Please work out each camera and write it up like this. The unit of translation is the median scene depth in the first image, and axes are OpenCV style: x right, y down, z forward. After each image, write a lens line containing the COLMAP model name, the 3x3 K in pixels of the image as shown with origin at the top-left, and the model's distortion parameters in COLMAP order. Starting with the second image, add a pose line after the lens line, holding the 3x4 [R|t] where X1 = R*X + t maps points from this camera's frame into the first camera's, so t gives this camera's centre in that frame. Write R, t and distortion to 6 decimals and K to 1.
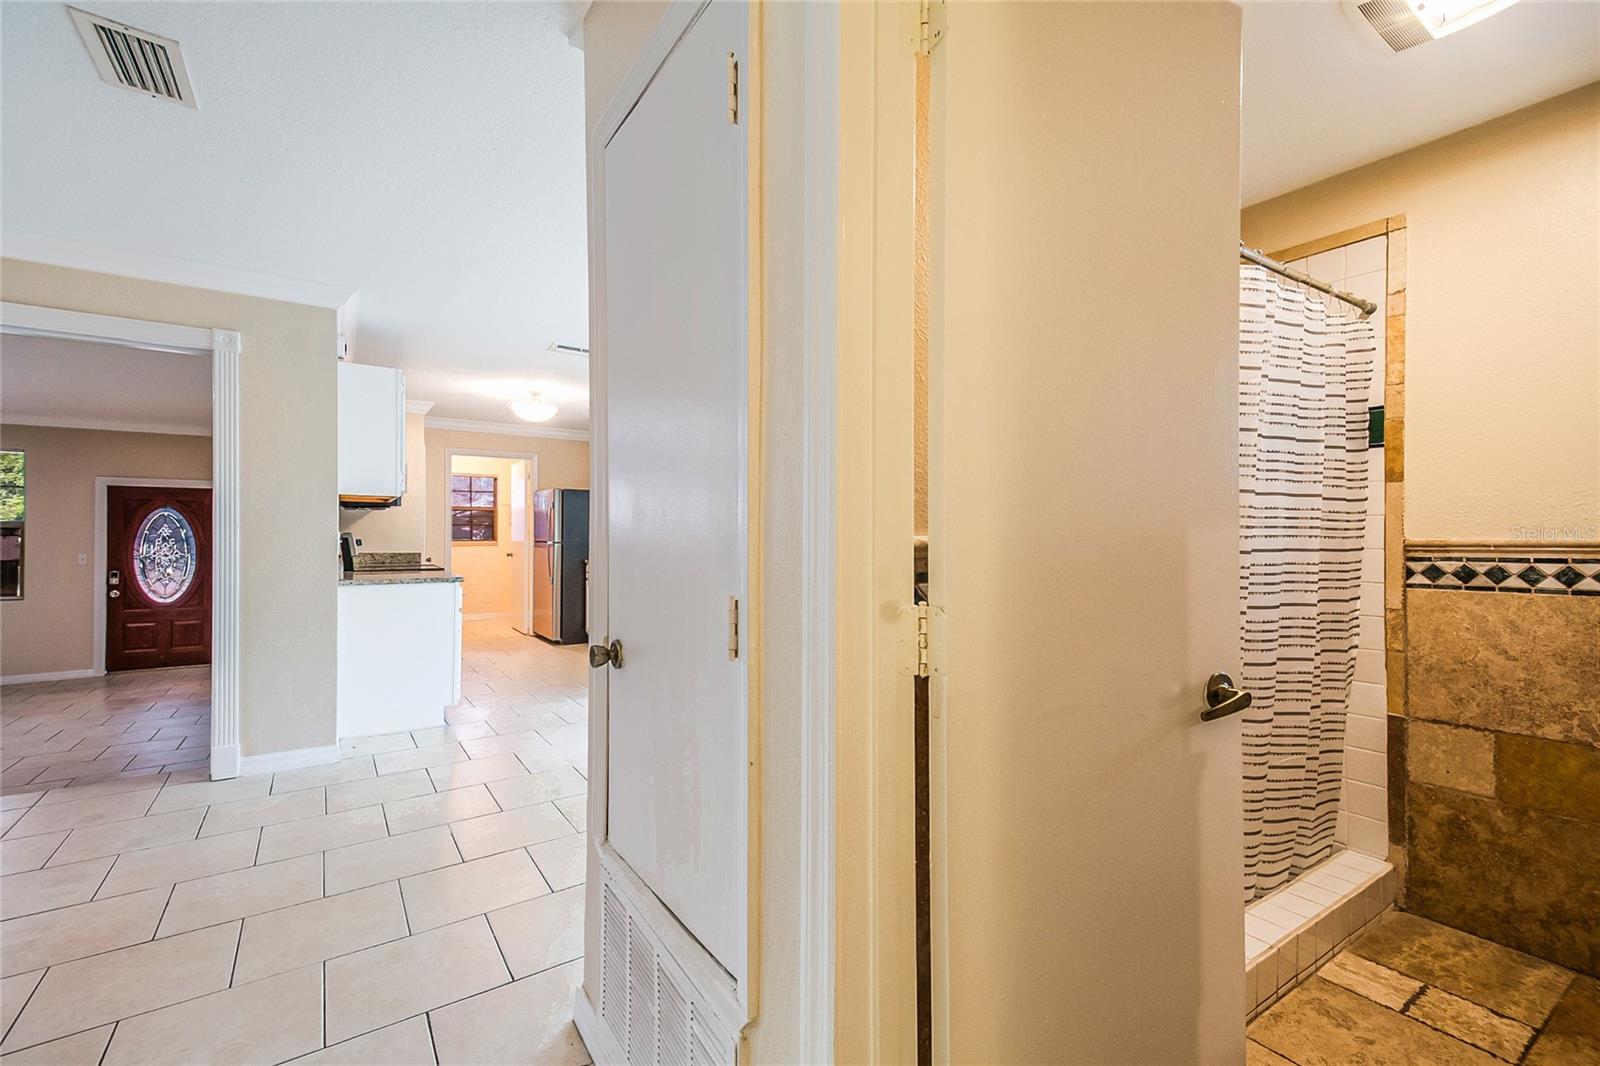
lens RADIAL K [[690.4, 0, 810.9], [0, 690.4, 535.6], [0, 0, 1]] dist [0.032221, -0.009108]
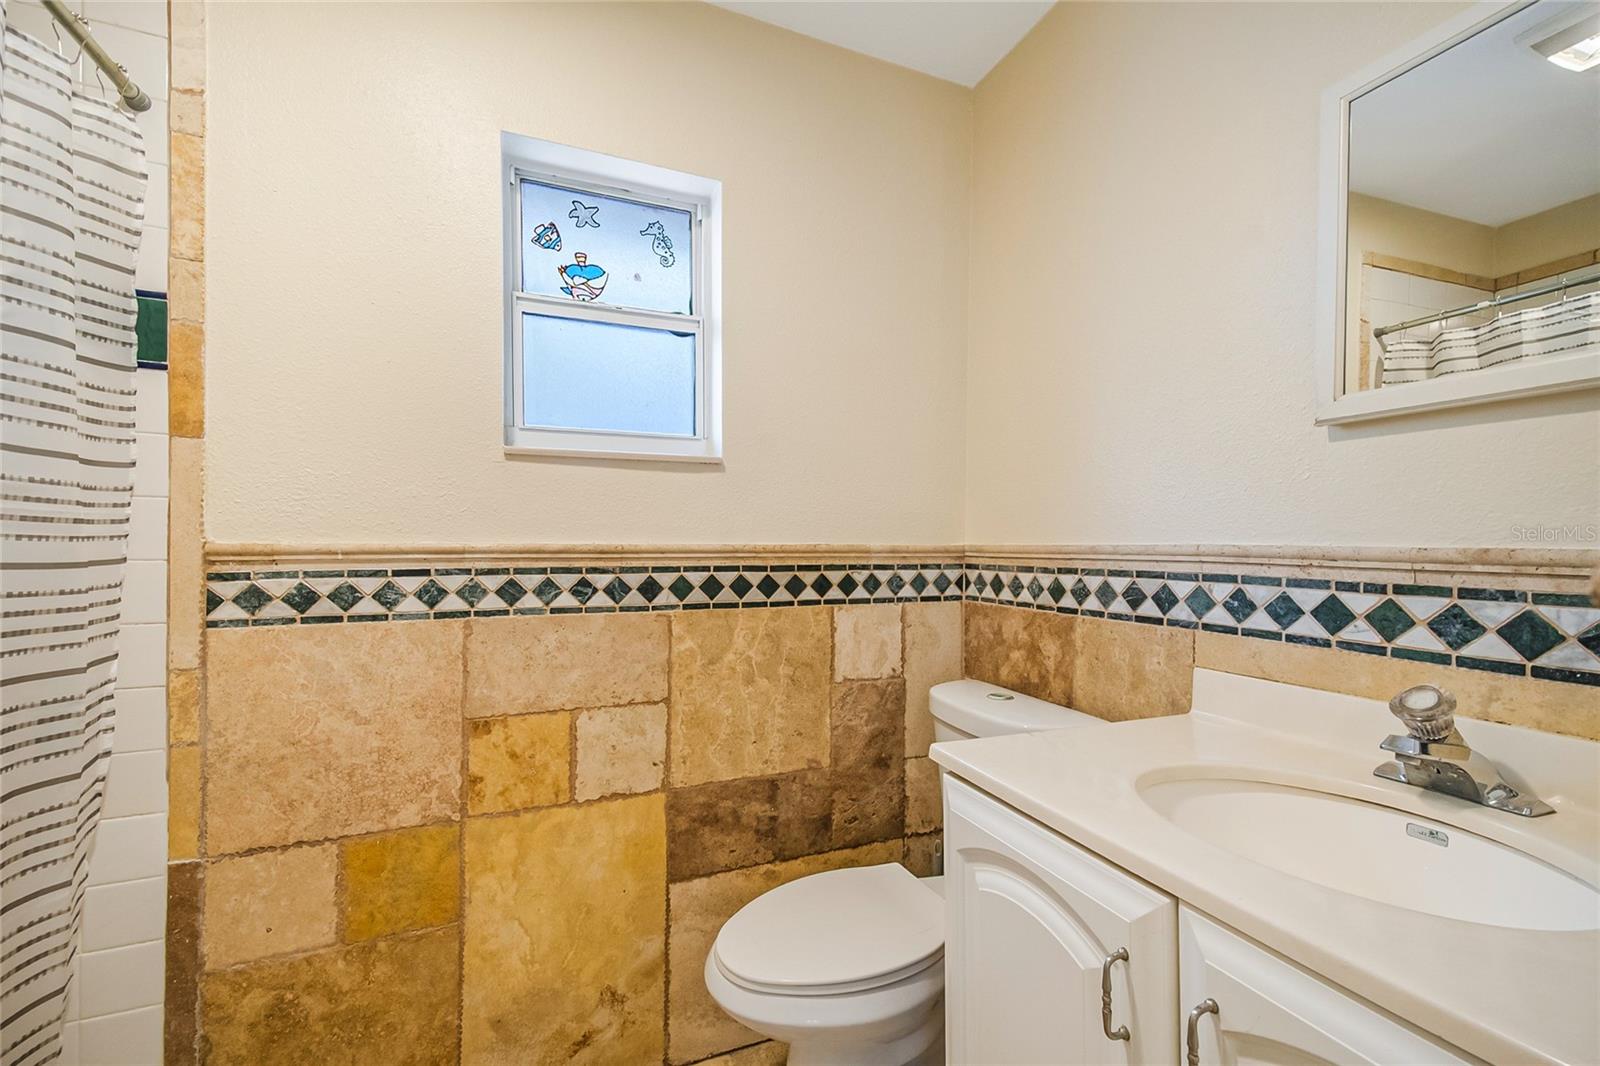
lens RADIAL K [[690.4, 0, 801.0], [0, 690.4, 537.8], [0, 0, 1]] dist [0.032221, -0.009108]
pose [[0.195285, 0.004926, 0.980734, 0.401703], [-0.004441, 0.999982, -0.004139, 0.002162], [-0.980736, -0.003547, 0.195303, 0.440305]]
